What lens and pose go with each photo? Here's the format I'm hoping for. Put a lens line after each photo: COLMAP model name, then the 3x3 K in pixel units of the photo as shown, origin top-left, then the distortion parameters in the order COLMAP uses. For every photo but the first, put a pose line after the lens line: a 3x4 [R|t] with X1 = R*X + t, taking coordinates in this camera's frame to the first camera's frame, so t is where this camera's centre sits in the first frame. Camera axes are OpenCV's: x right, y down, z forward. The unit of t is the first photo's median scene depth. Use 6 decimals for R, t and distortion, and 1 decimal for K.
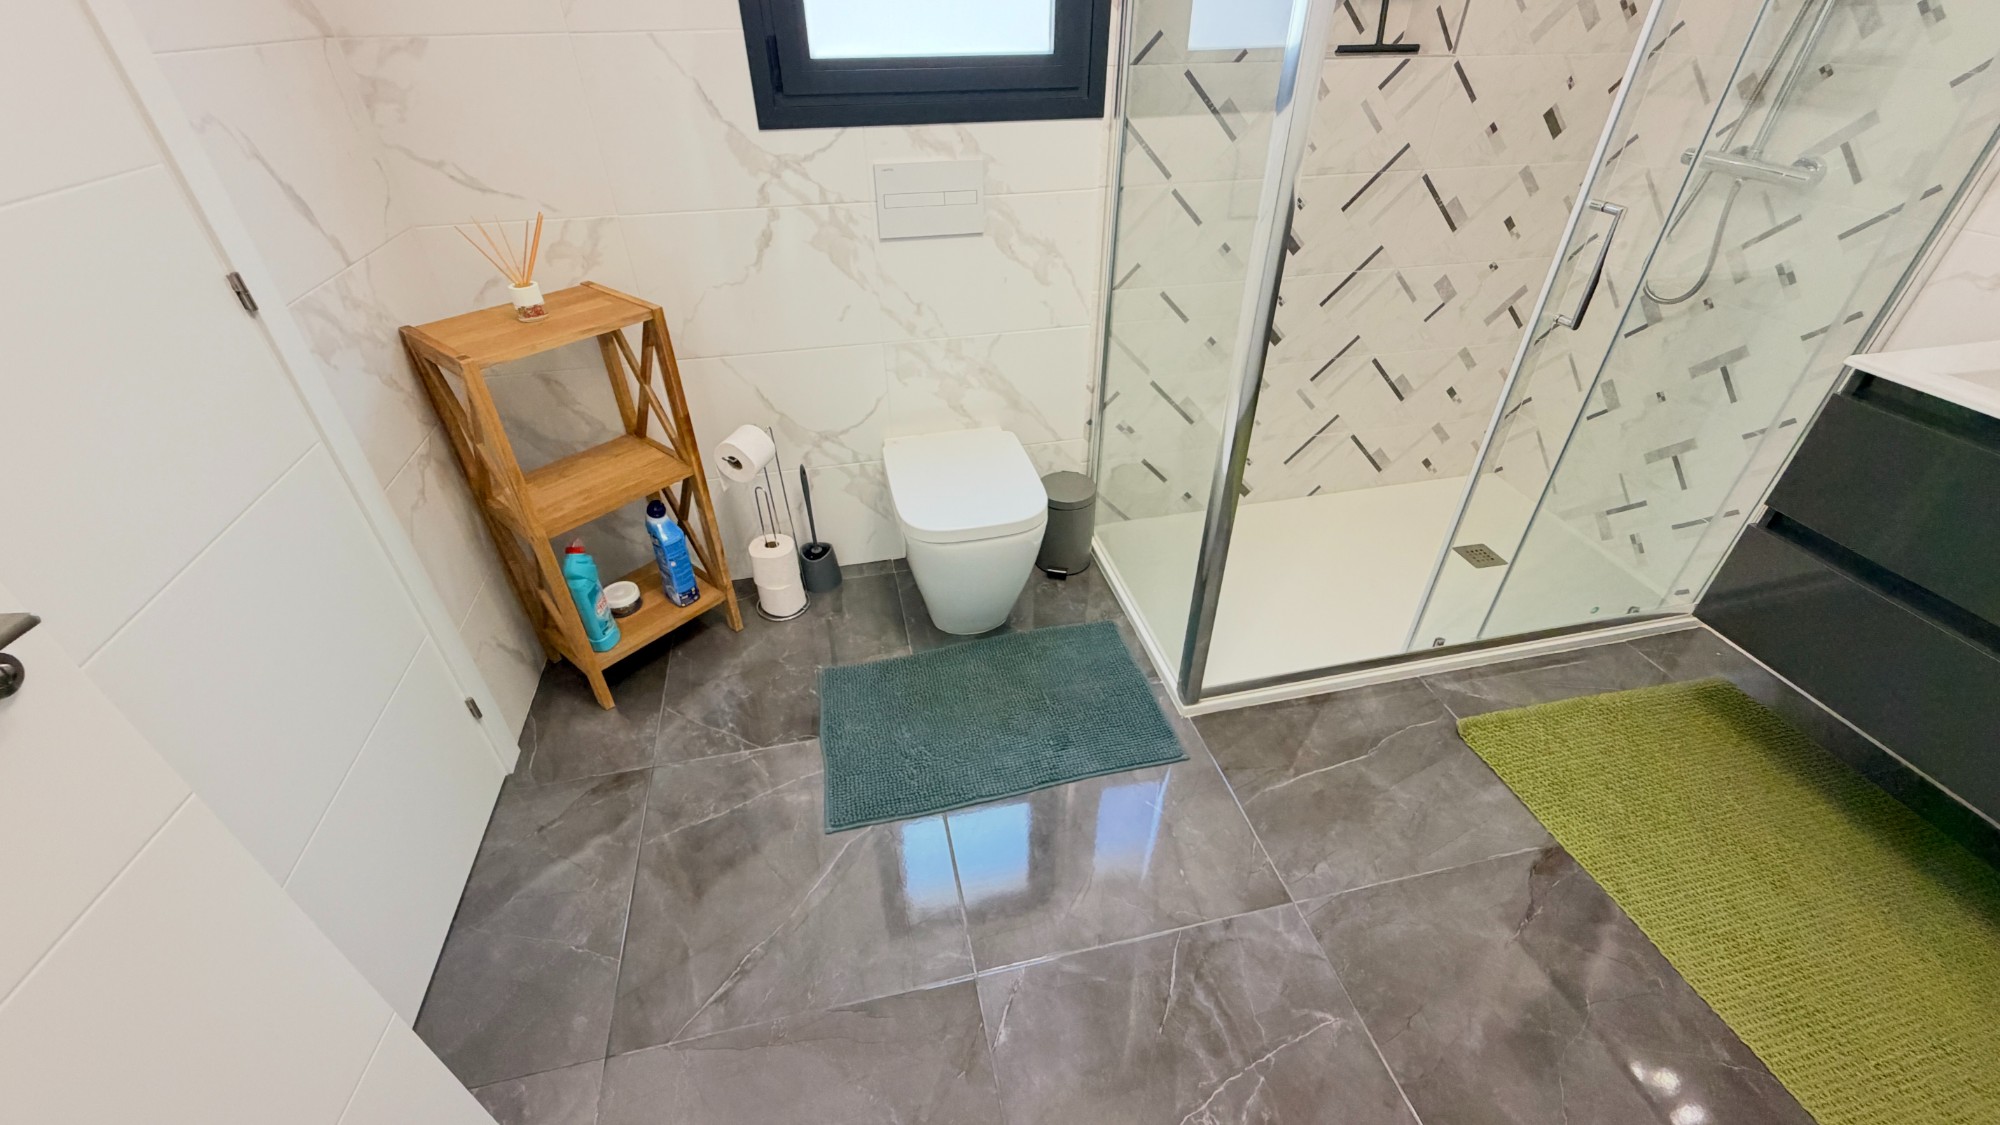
lens RADIAL K [[797.3, 0, 996.9], [0, 797.3, 563.0], [0, 0, 1]] dist [-0.000541, -0.000093]
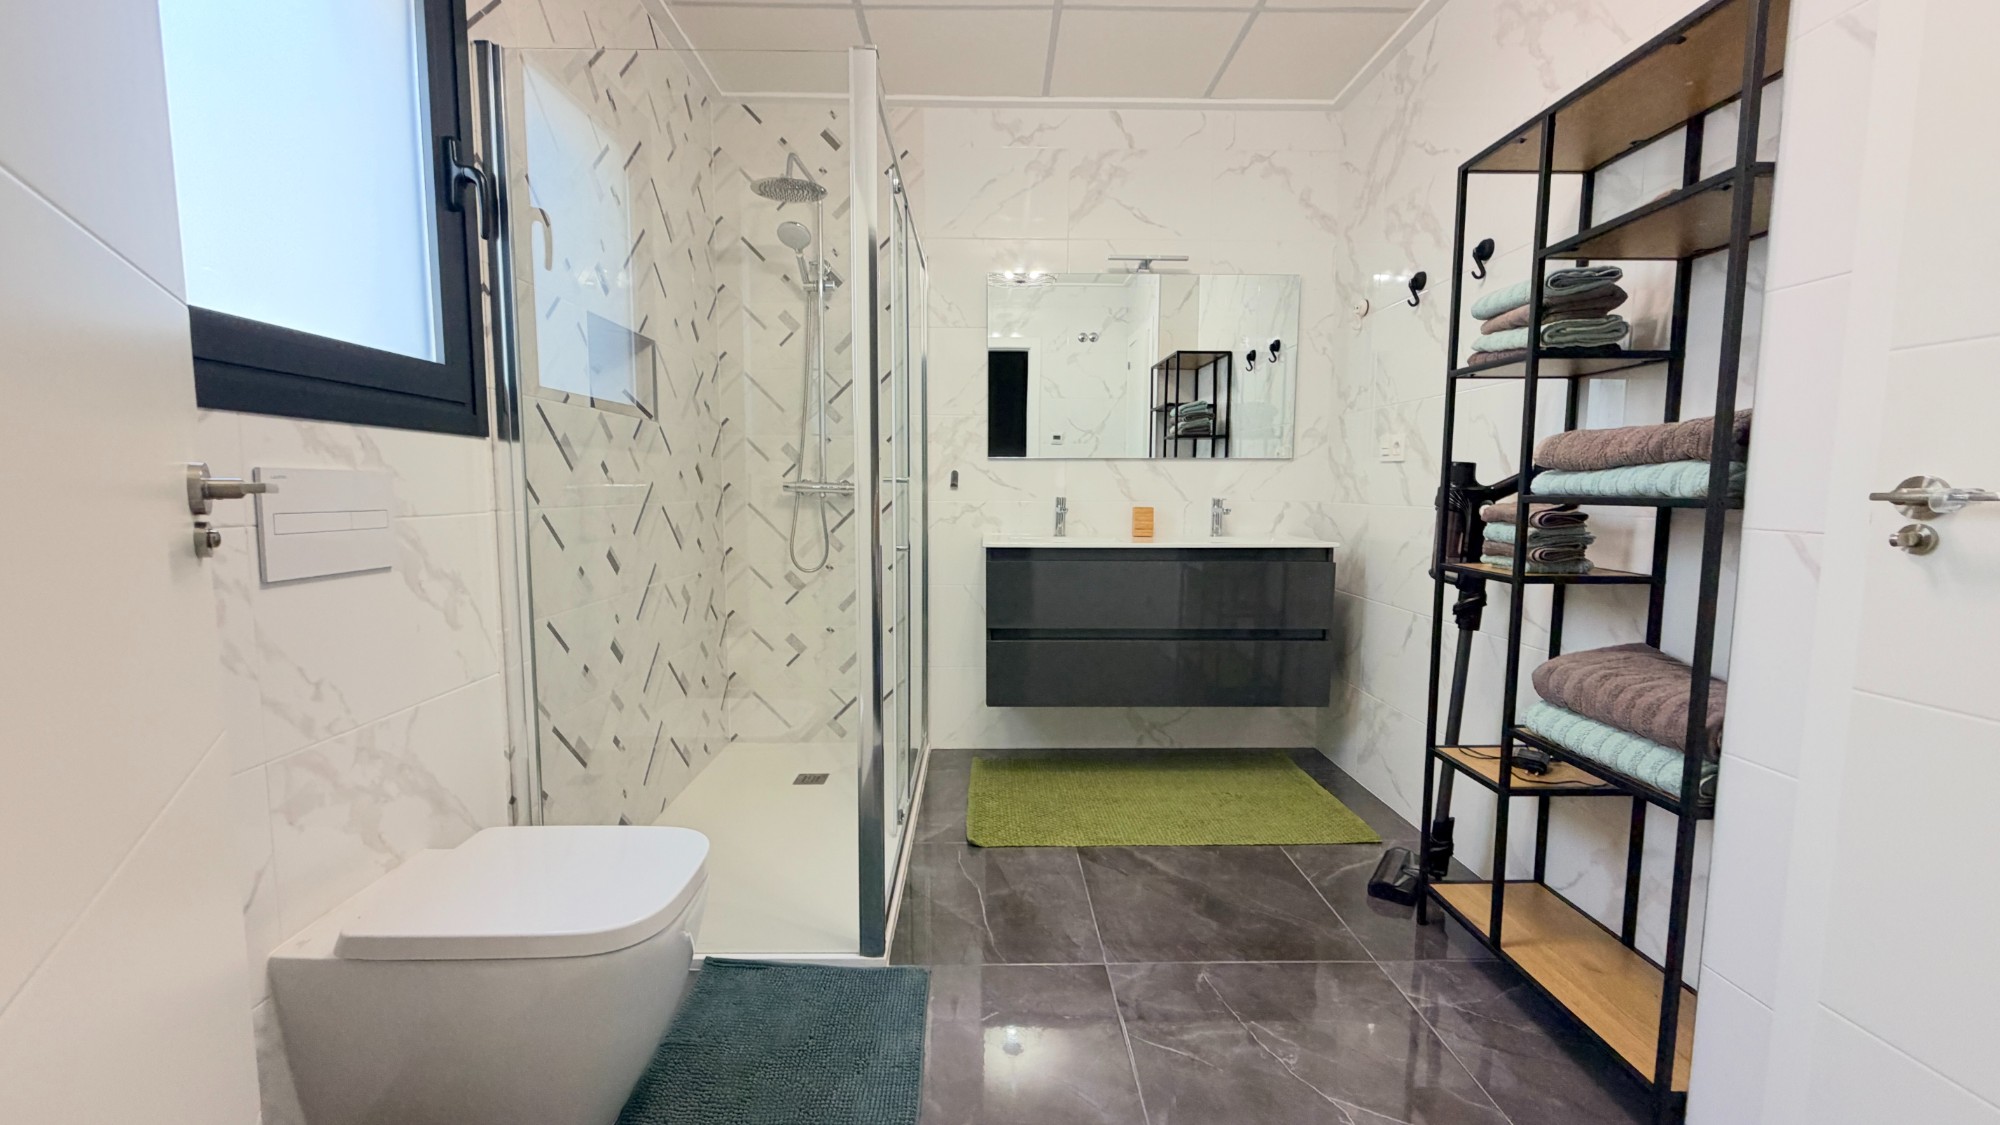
lens RADIAL K [[797.3, 0, 996.9], [0, 797.3, 563.0], [0, 0, 1]] dist [-0.000541, -0.000093]
pose [[0.198140, -0.085785, 0.976413, -0.593728], [0.568309, 0.821684, -0.043134, -0.081927], [-0.798602, 0.563451, 0.211561, 0.417876]]
